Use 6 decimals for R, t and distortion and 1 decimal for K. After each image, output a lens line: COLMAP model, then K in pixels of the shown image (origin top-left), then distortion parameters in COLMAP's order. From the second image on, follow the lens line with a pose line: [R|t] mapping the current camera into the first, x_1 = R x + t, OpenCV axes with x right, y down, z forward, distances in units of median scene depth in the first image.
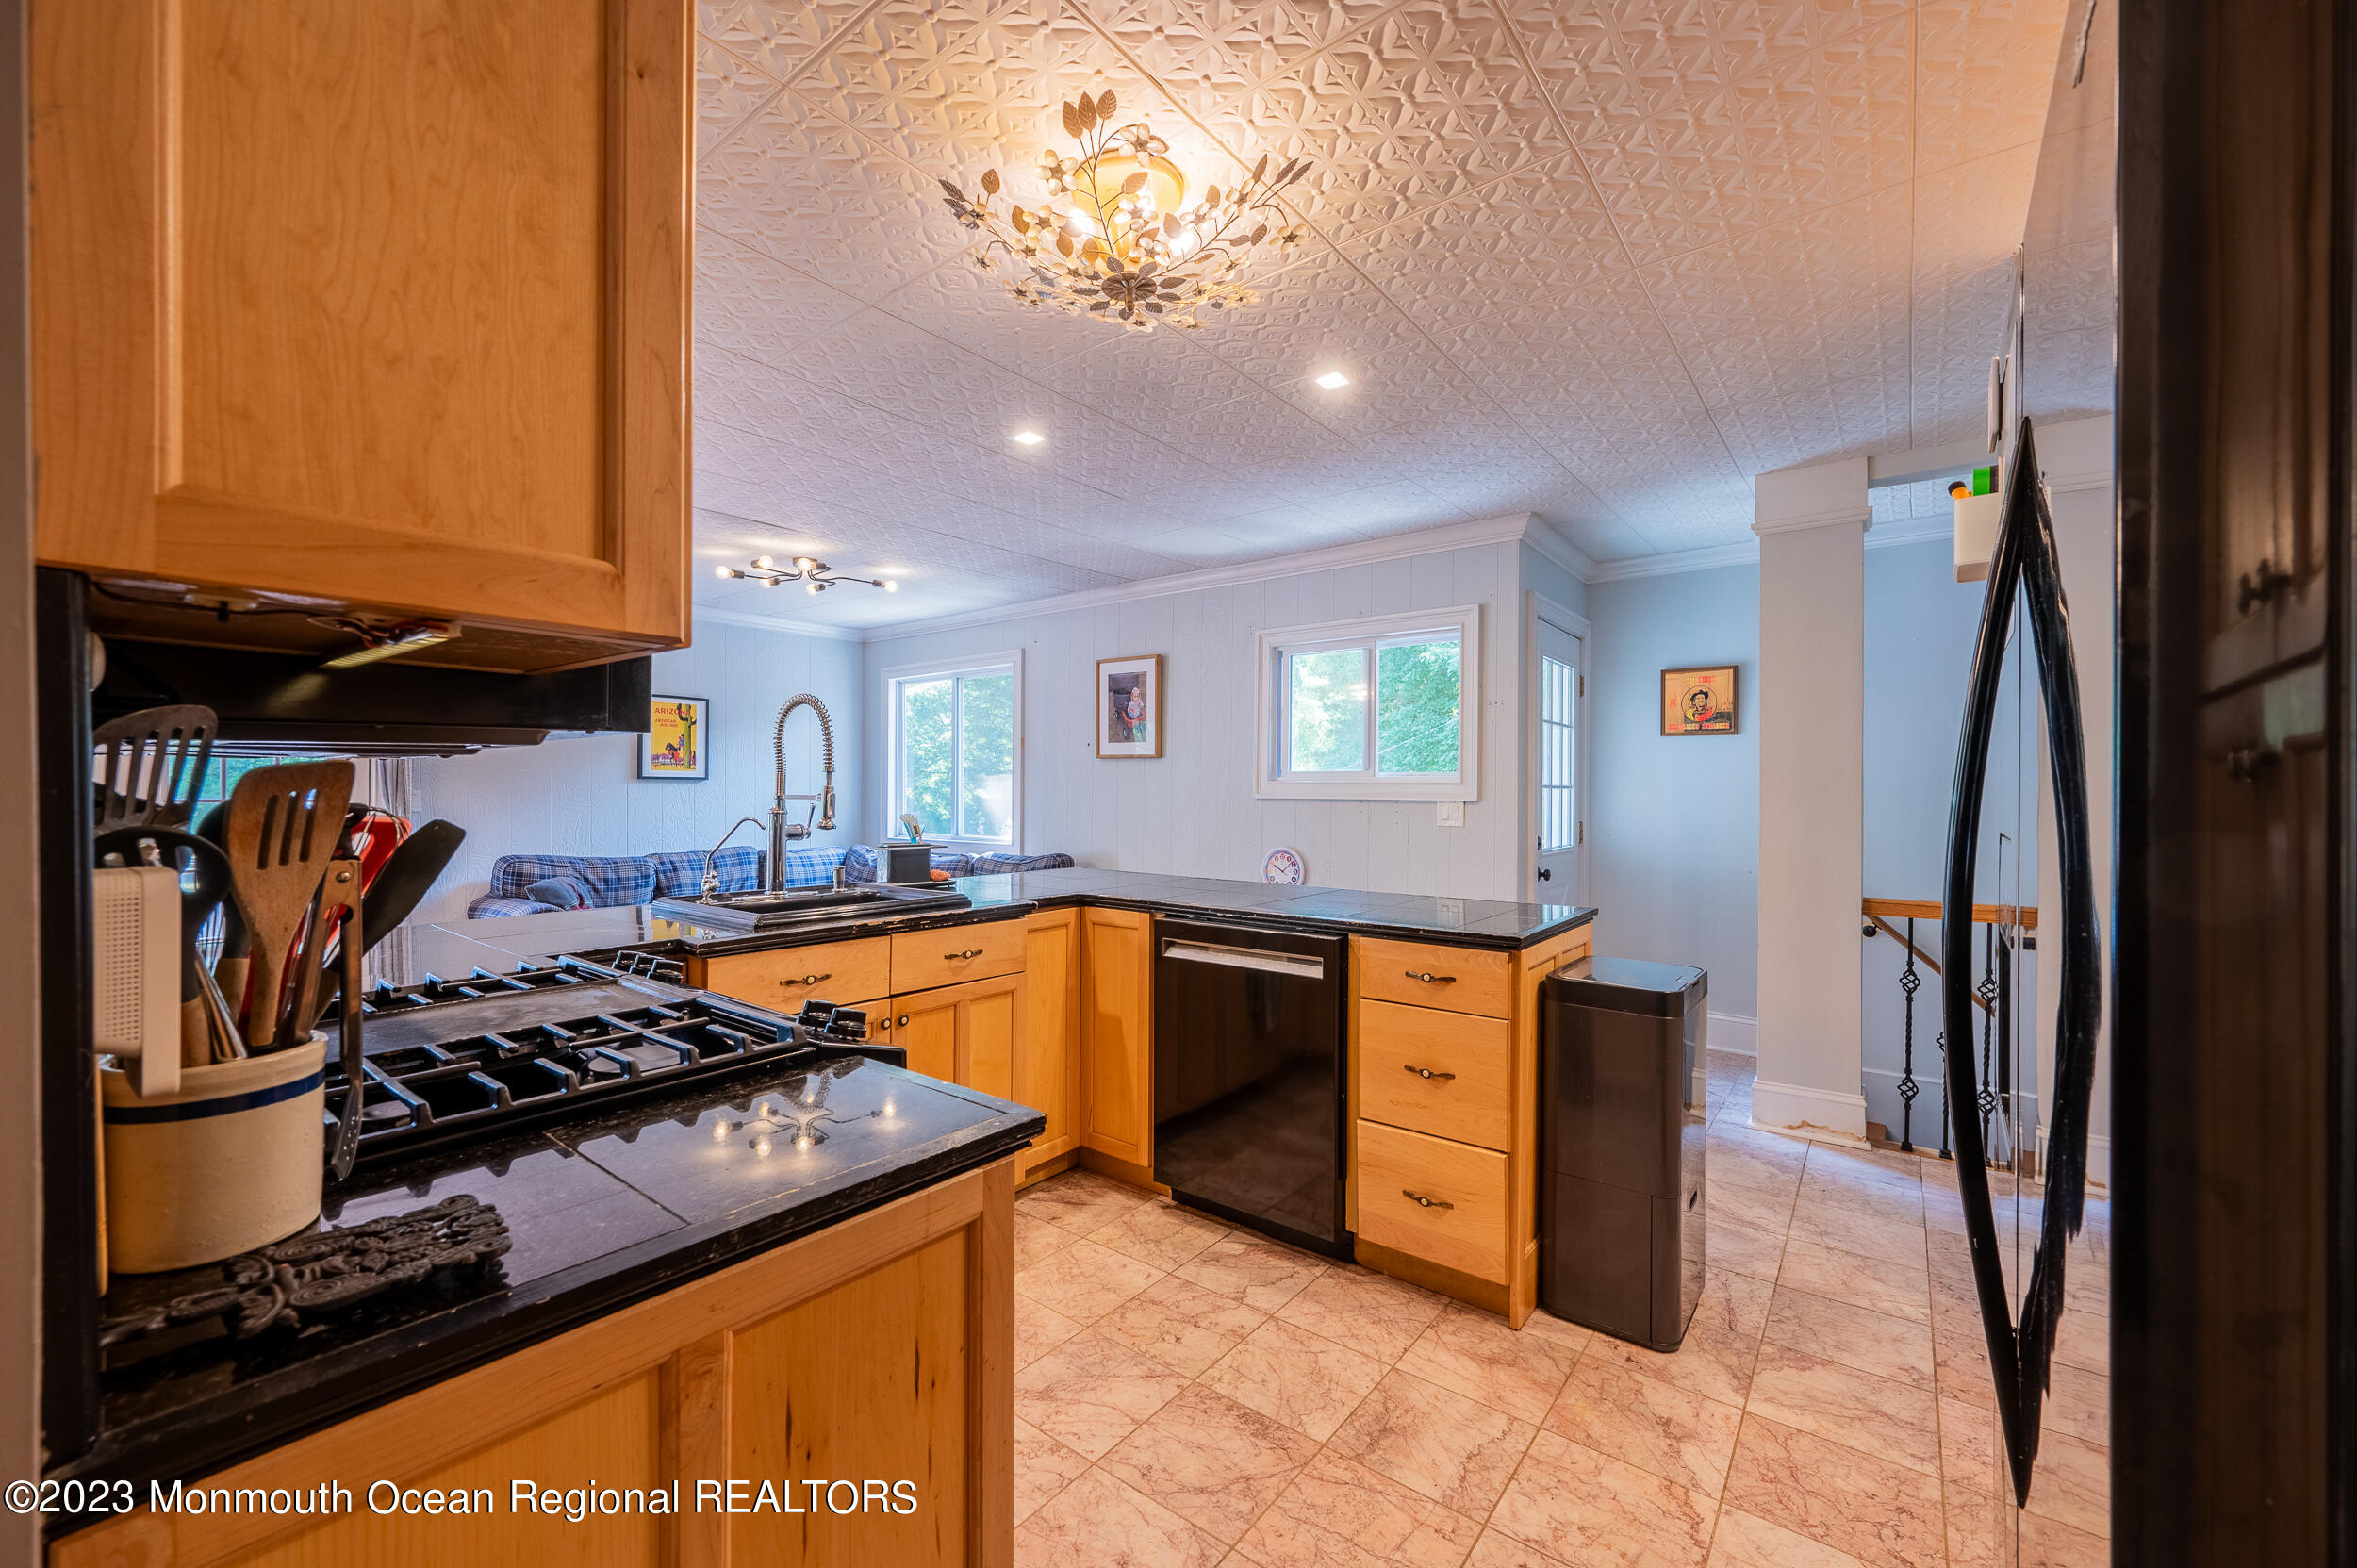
lens RADIAL K [[932.9, 0, 1174.1], [0, 932.9, 790.3], [0, 0, 1]] dist [0.000603, 0.000020]
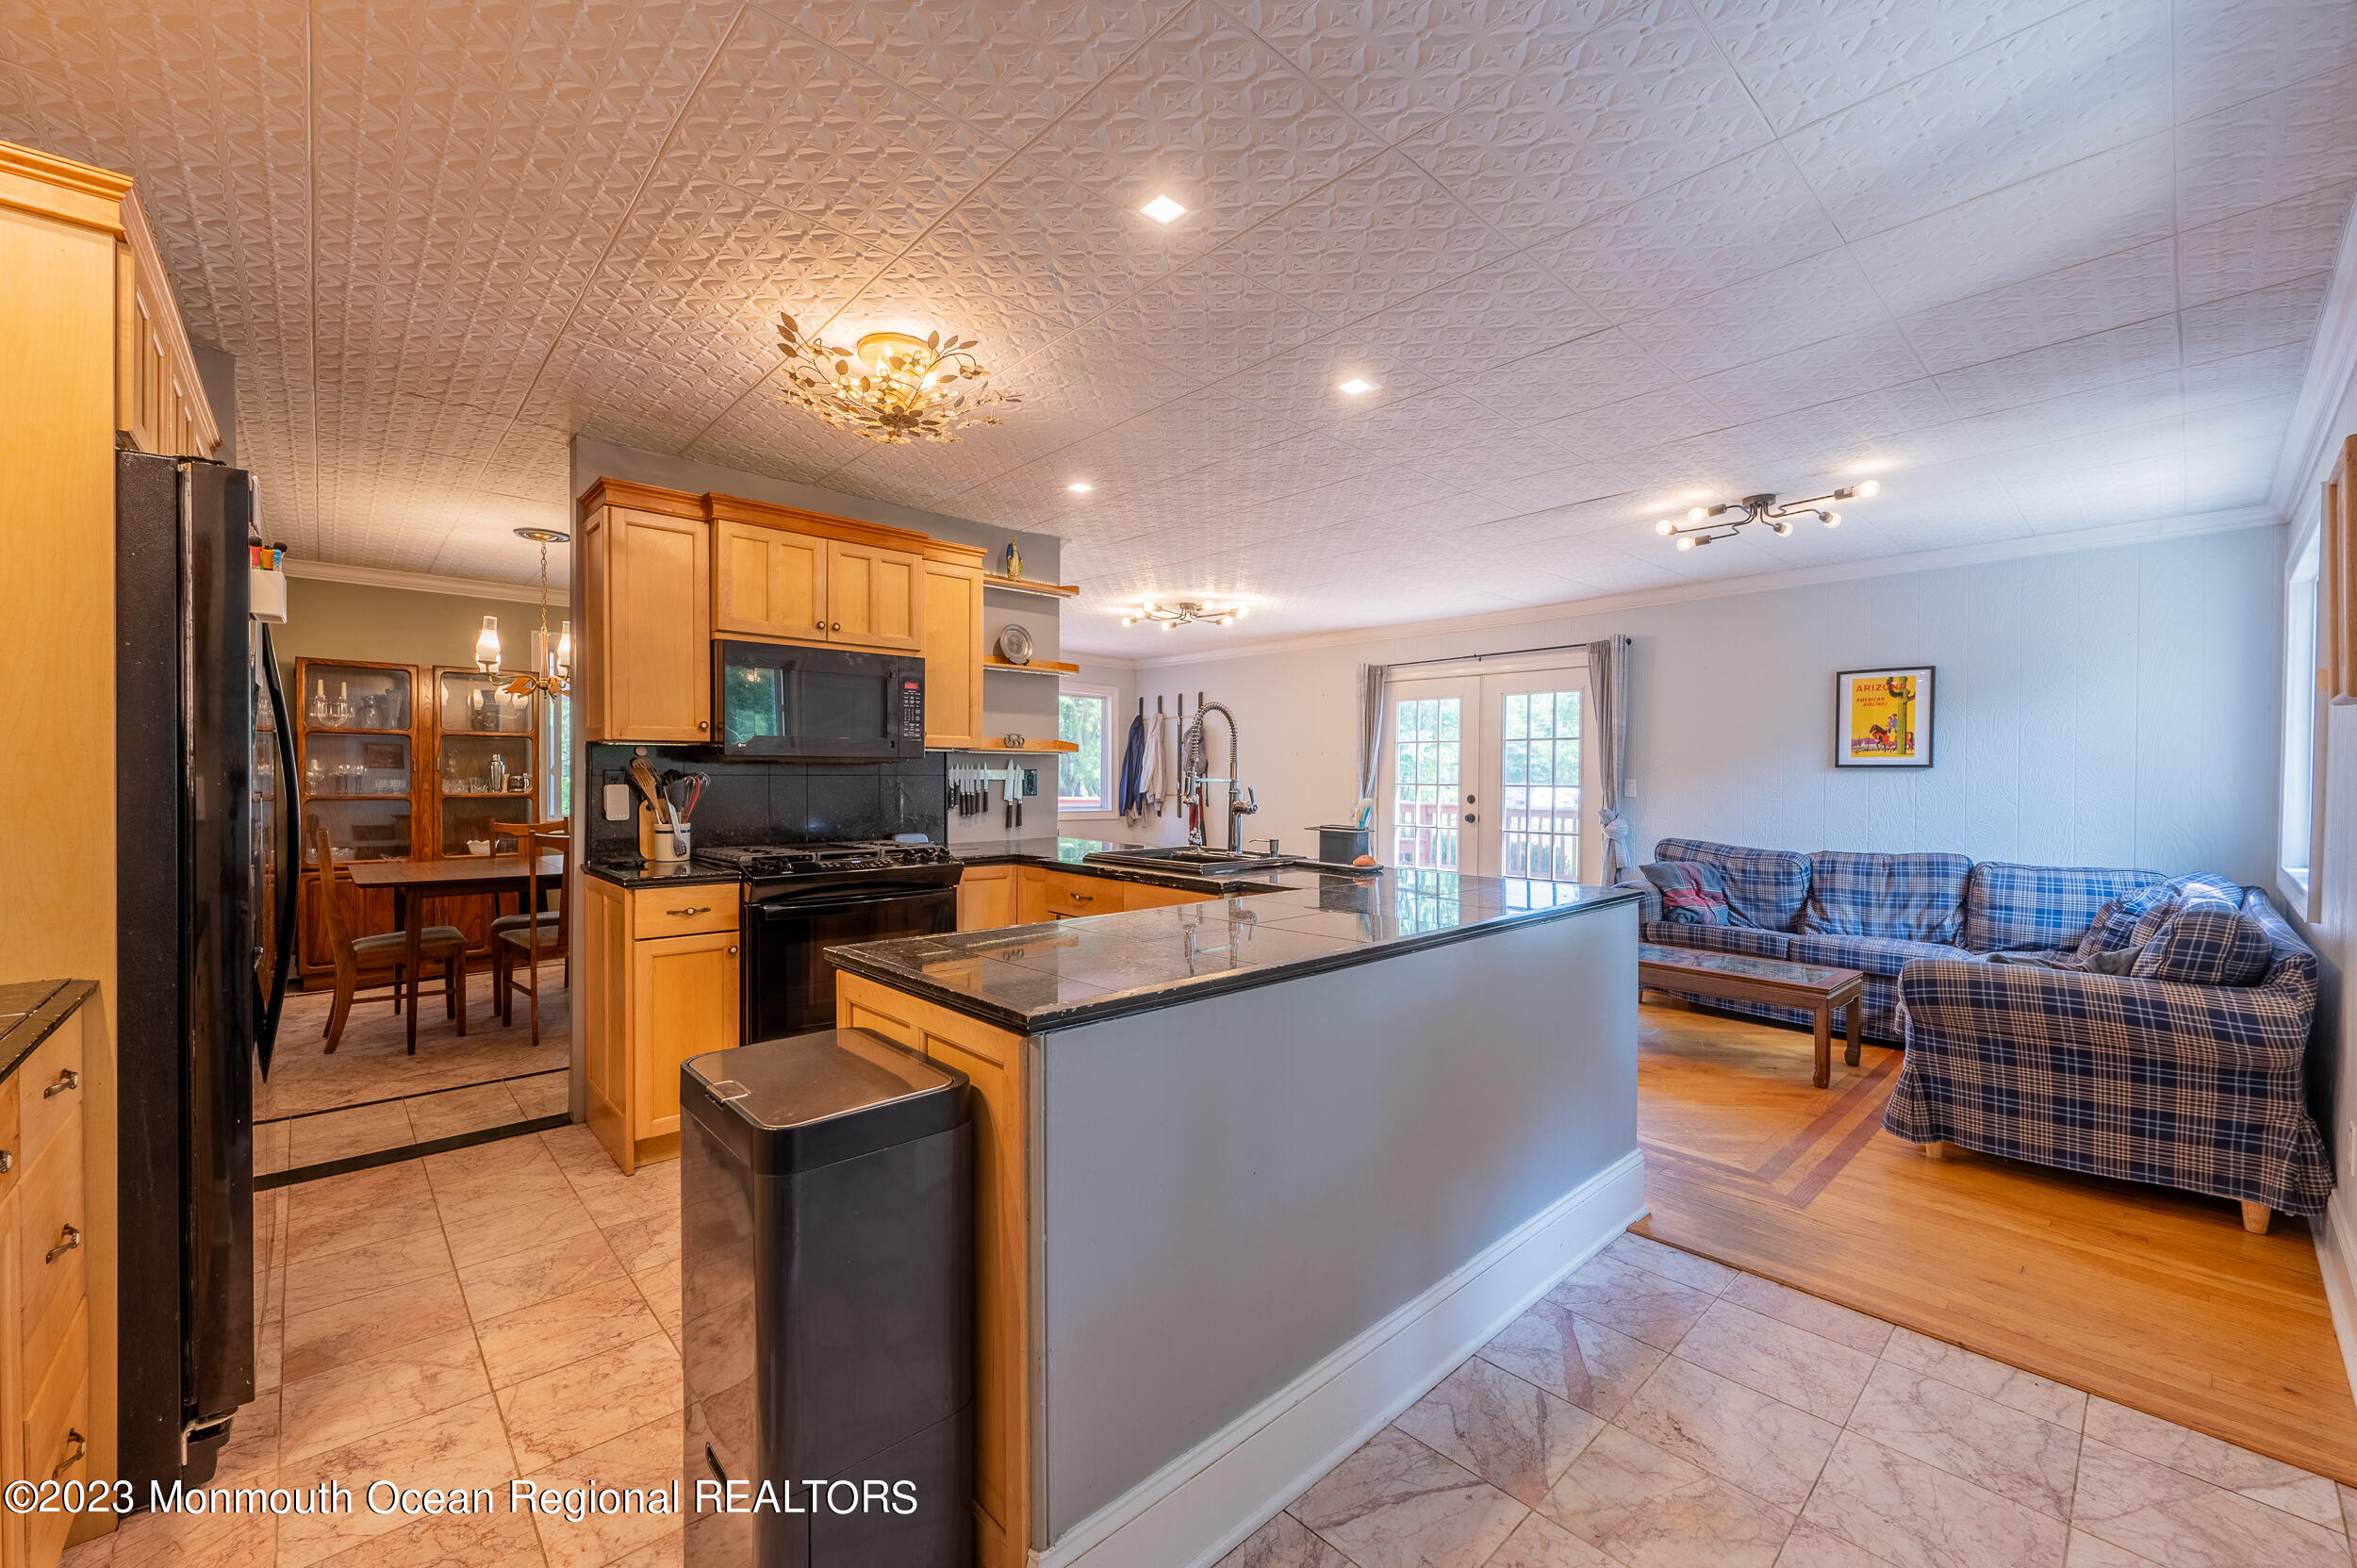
lens RADIAL K [[932.9, 0, 1175.4], [0, 932.9, 778.5], [0, 0, 1]] dist [0.000603, 0.000020]
pose [[-0.154076, -0.000723, -0.988059, 0.427557], [-0.007094, 0.999975, 0.000375, 0.002661], [0.988034, 0.007067, -0.154077, 0.537166]]
